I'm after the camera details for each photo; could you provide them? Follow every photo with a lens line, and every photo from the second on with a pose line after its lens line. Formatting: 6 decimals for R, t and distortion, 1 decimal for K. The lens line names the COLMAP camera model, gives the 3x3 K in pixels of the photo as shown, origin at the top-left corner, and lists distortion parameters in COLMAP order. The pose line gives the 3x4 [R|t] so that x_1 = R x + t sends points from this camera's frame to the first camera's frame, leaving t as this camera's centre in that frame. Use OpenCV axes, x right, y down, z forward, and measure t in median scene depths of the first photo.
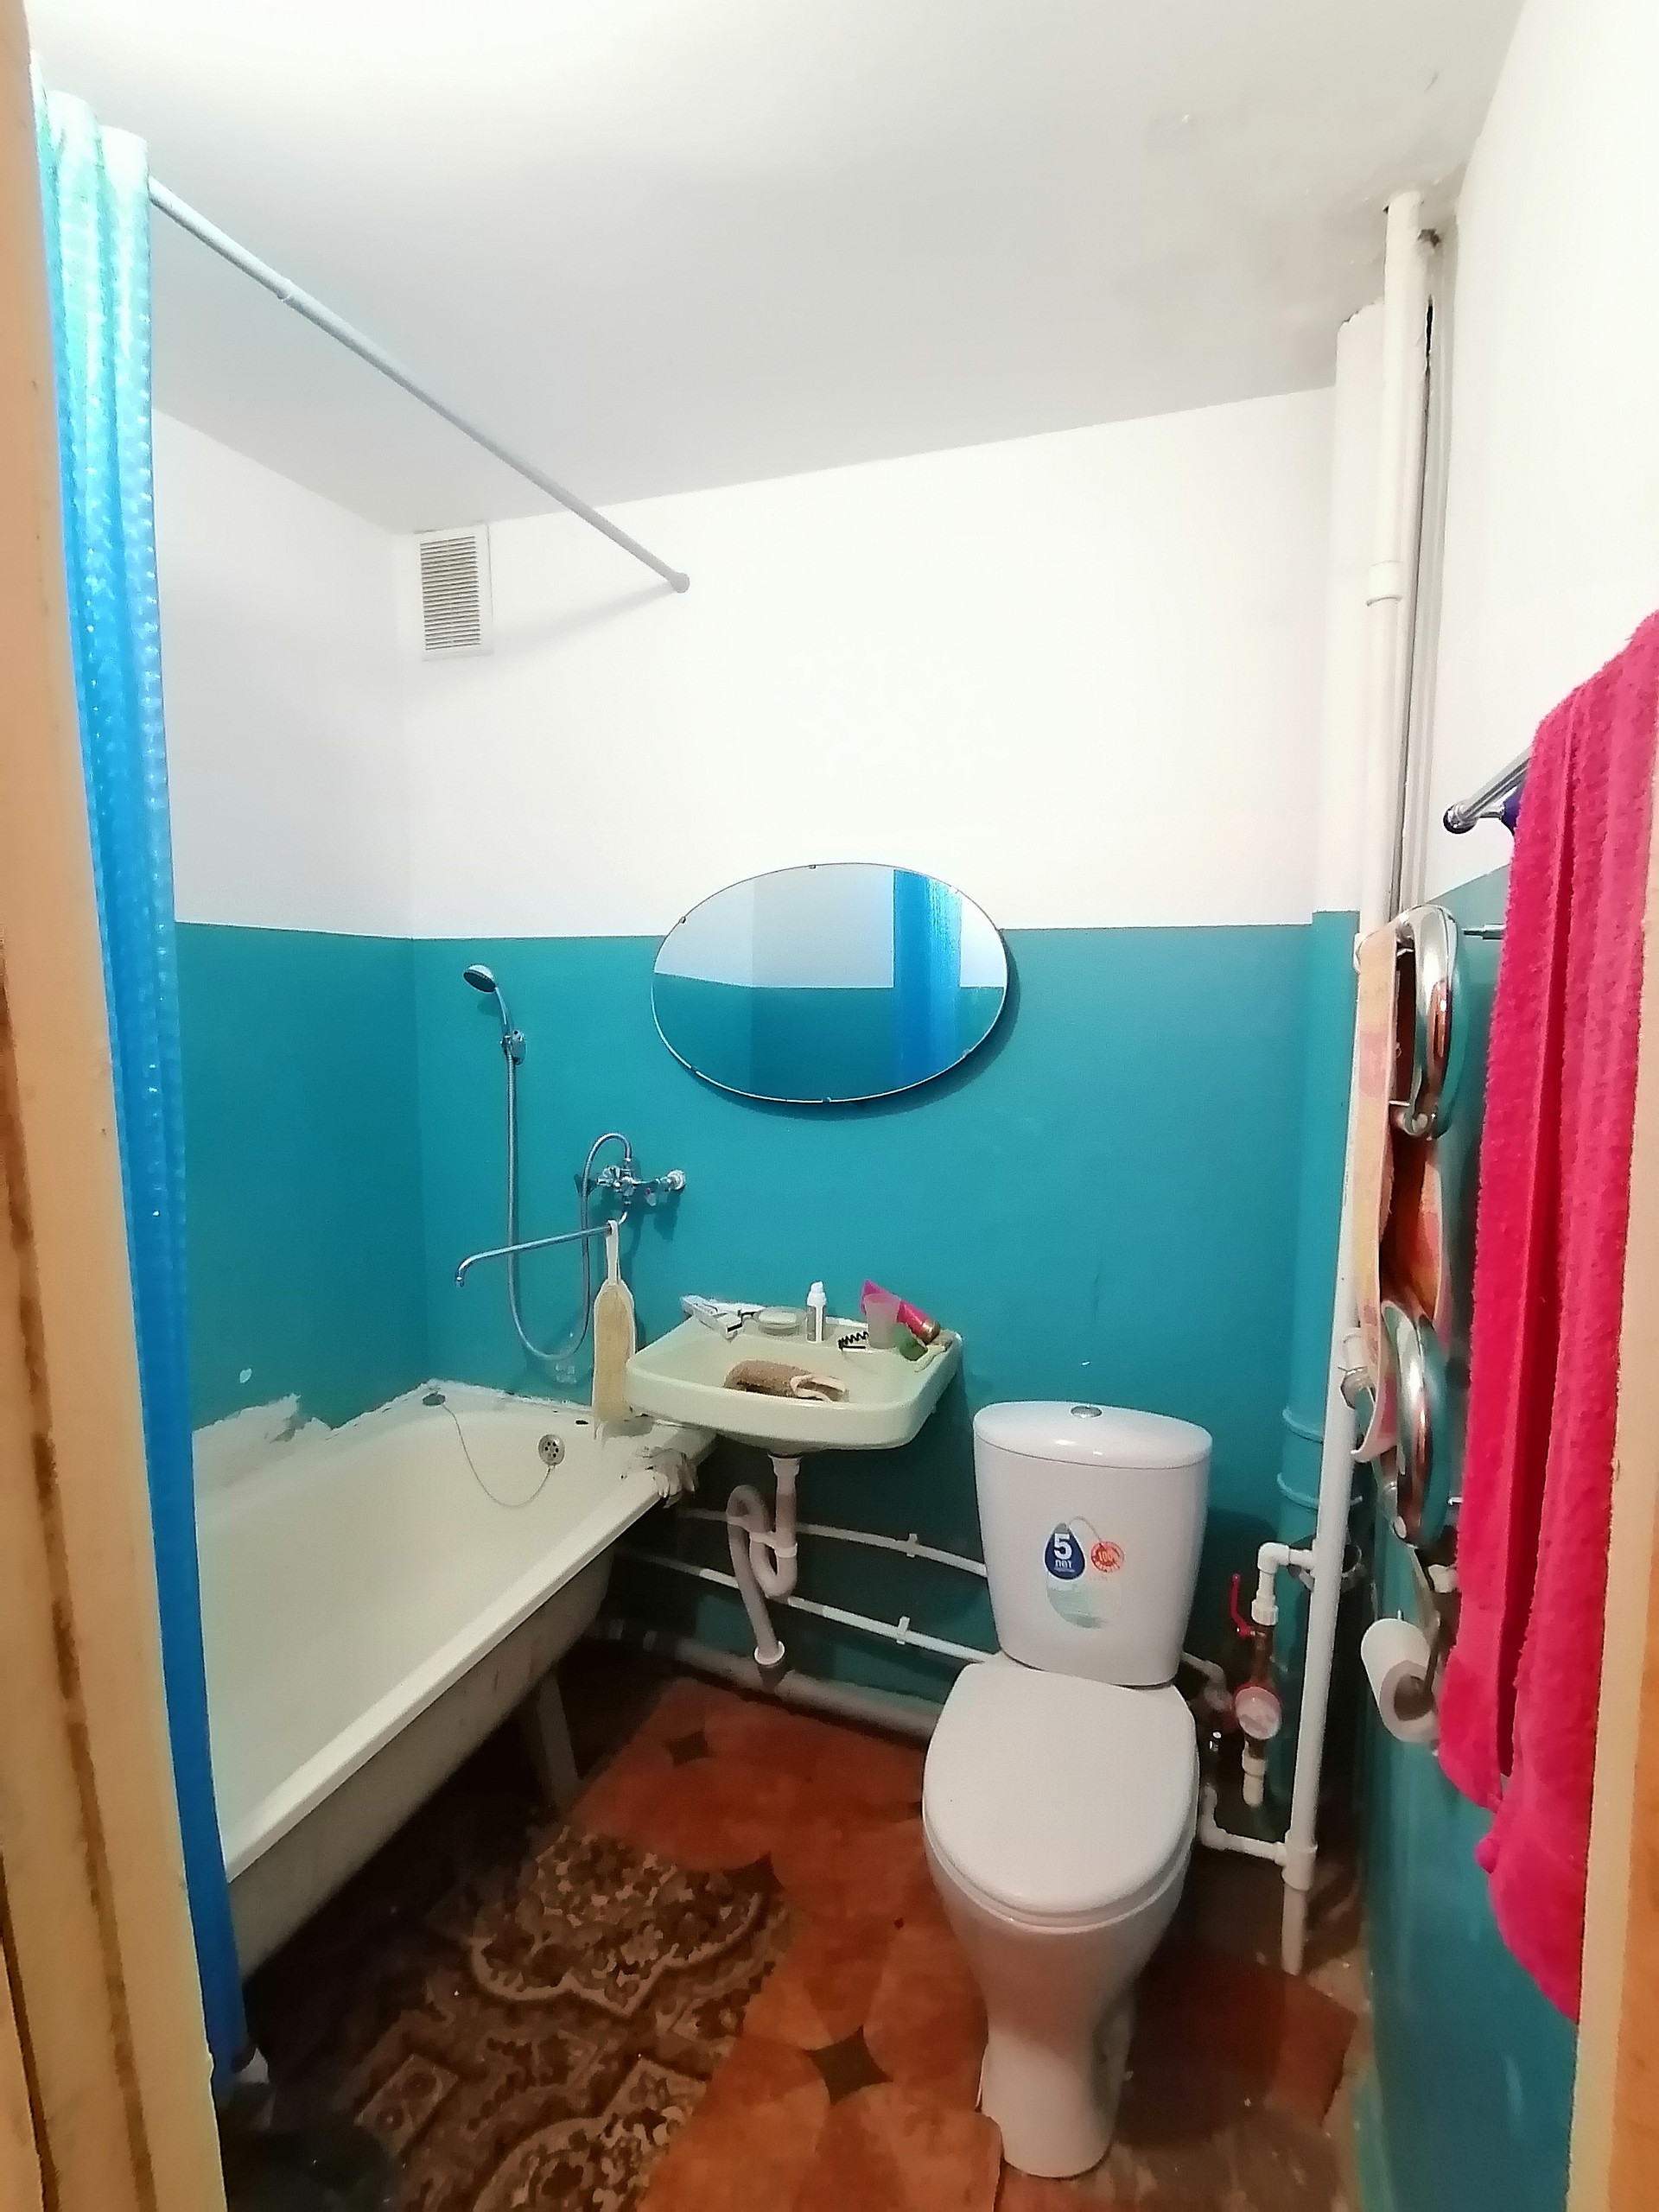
lens RADIAL K [[1105.1, 0, 829.5], [0, 1105.1, 1106.0], [0, 0, 1]] dist [0.039788, -0.035552]
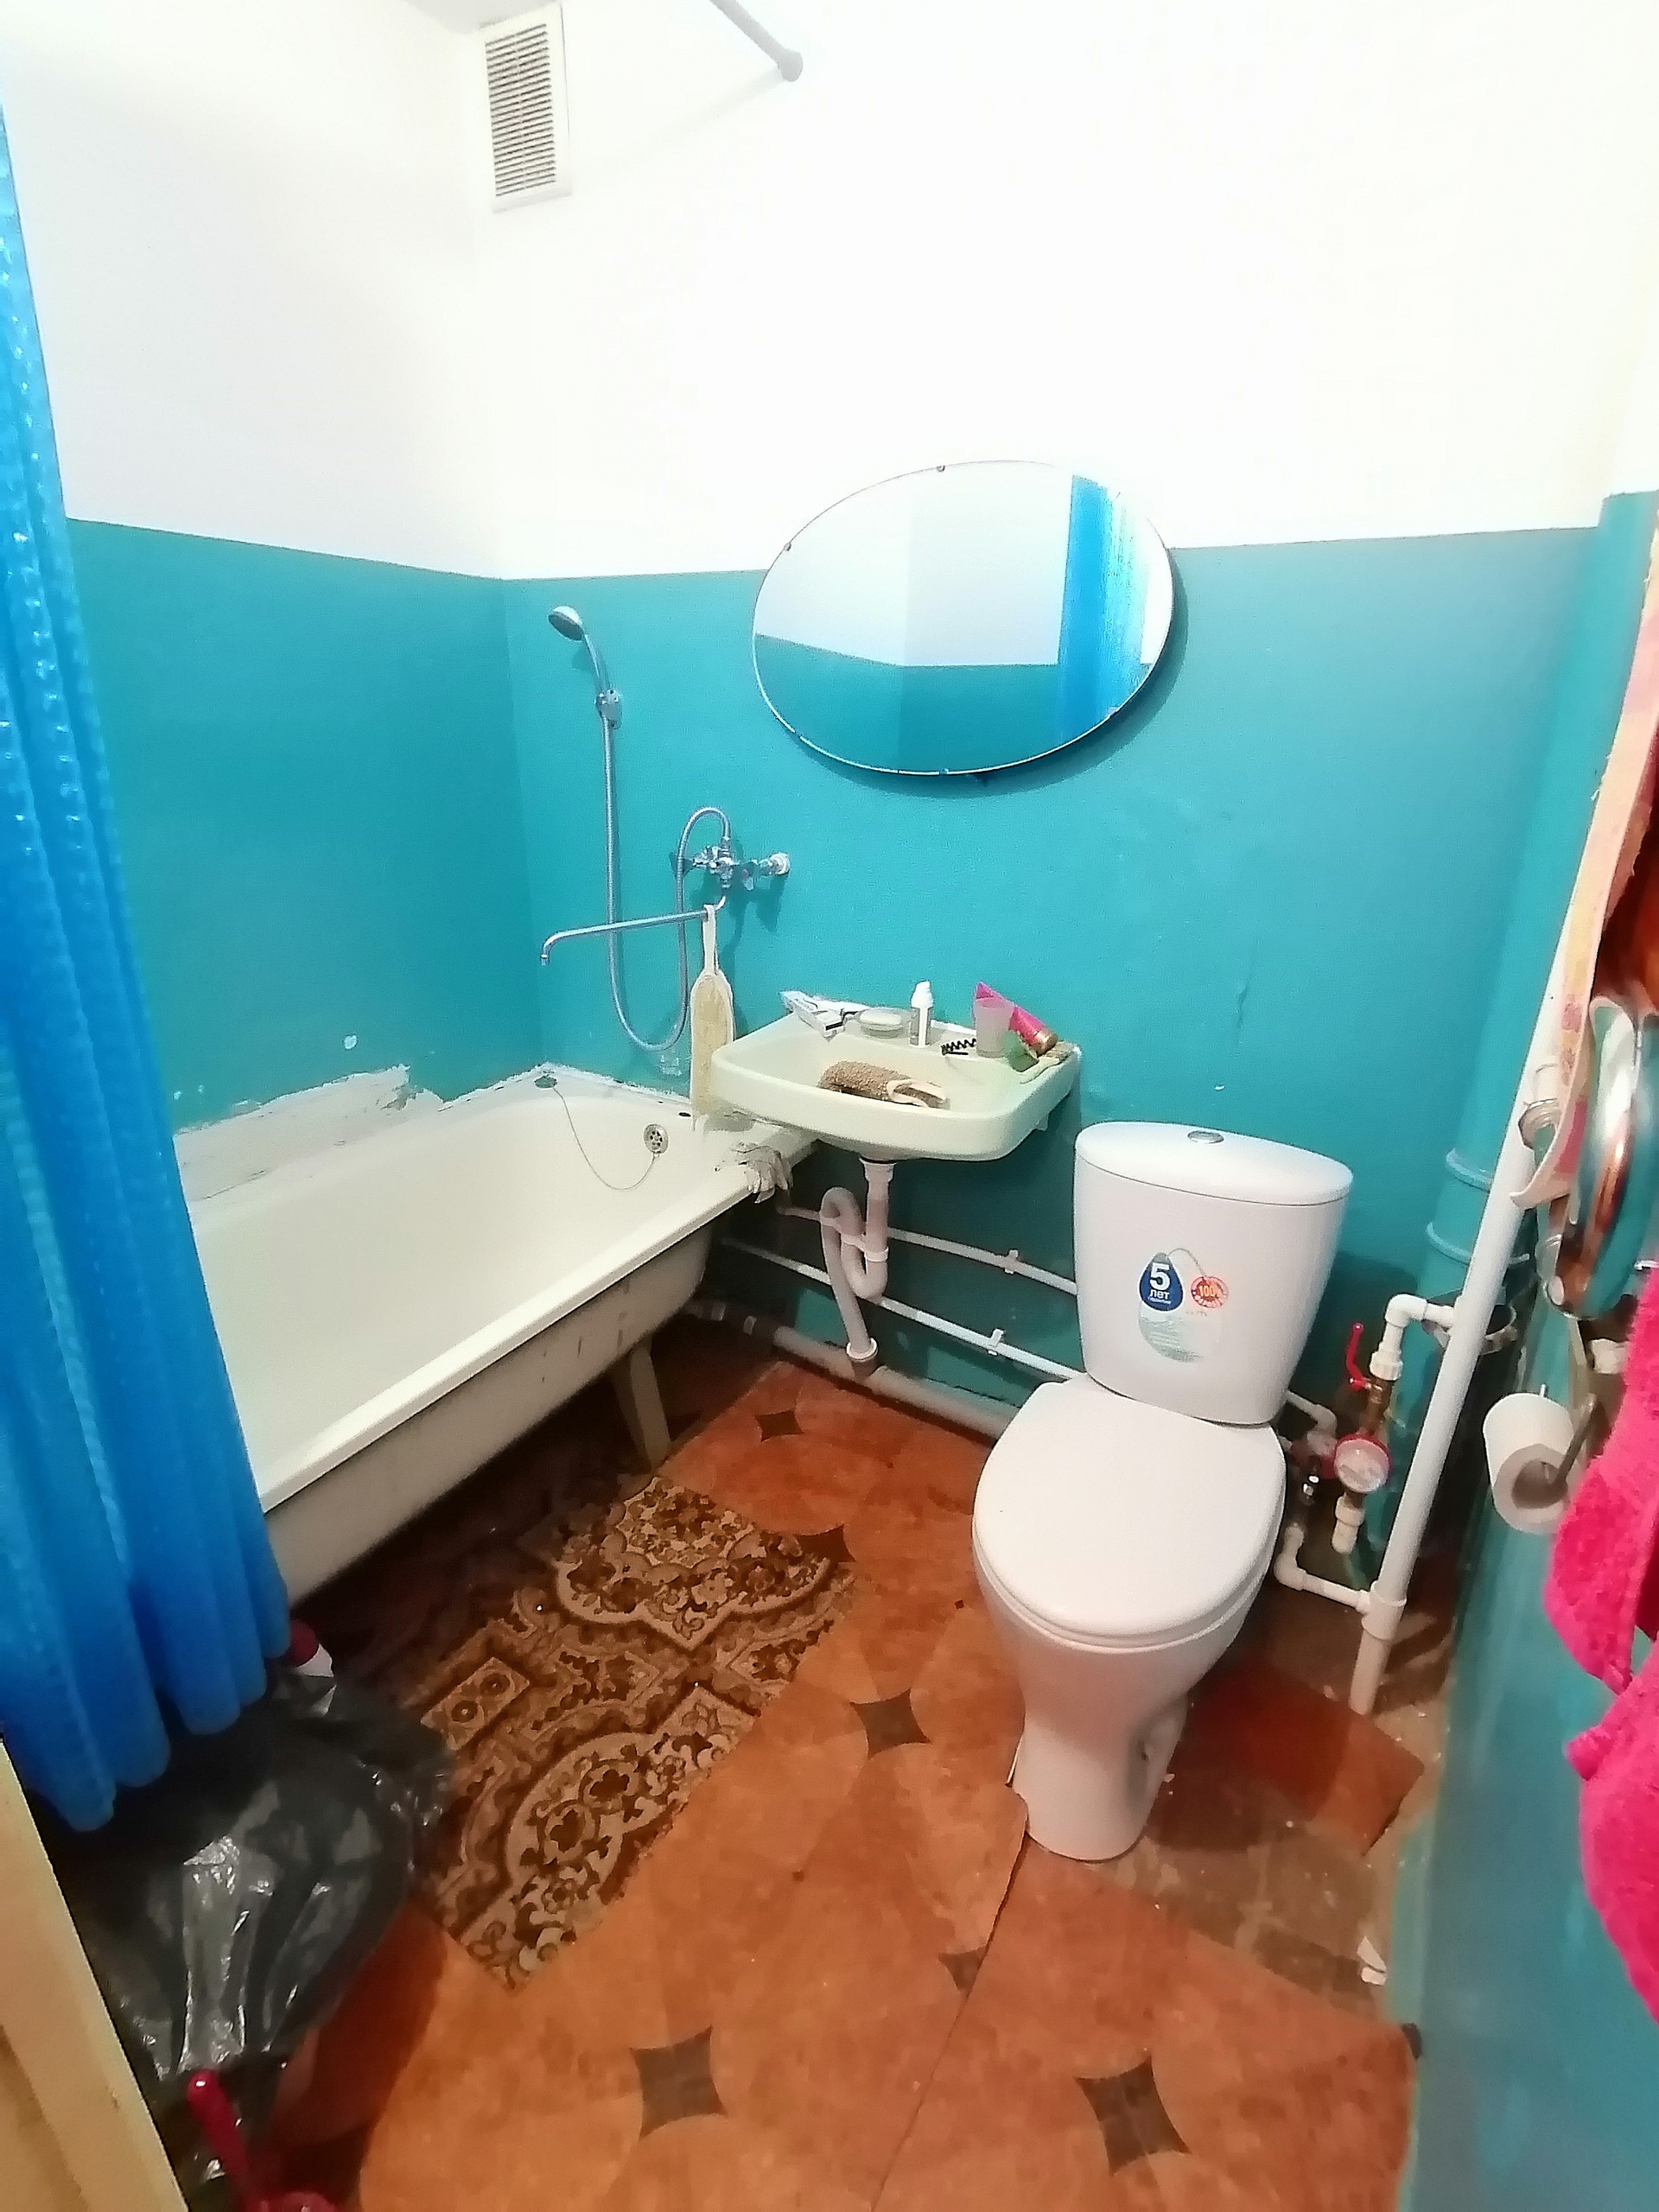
lens RADIAL K [[1091.9, 0, 828.5], [0, 1091.9, 1097.6], [0, 0, 1]] dist [0.006694, 0.000094]
pose [[0.986919, 0.068212, -0.146074, 0.058563], [-0.031446, 0.970124, 0.240561, 0.046197], [0.158119, -0.232821, 0.959579, 0.129668]]
